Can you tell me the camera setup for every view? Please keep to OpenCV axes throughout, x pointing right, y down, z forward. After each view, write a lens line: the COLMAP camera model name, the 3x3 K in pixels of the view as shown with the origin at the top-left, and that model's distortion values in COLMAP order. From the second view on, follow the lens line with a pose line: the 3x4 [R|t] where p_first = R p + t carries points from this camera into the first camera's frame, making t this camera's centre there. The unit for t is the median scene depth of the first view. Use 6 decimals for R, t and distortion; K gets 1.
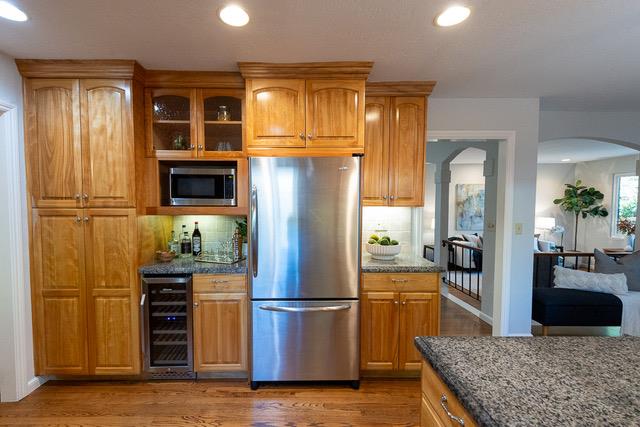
lens RADIAL K [[286.9, 0, 298.6], [0, 286.9, 213.2], [0, 0, 1]] dist [0.003623, -0.000692]
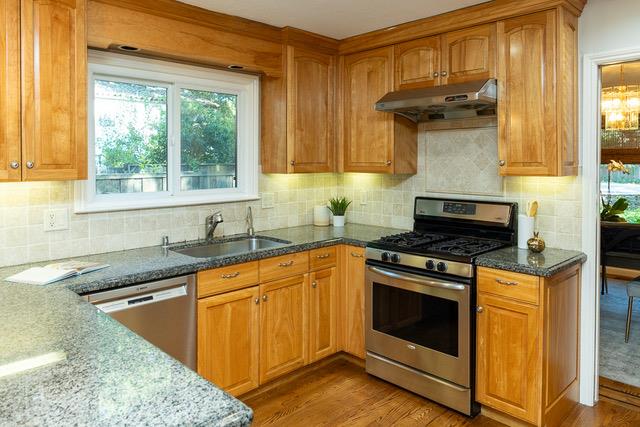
lens RADIAL K [[448.1, 0, 321.9], [0, 448.1, 216.1], [0, 0, 1]] dist [-0.008497, -0.000893]
pose [[-0.724231, 0.086302, -0.684136, 1.154511], [-0.028451, 0.987552, 0.154695, -0.125088], [0.688970, 0.131500, -0.712760, 2.193331]]
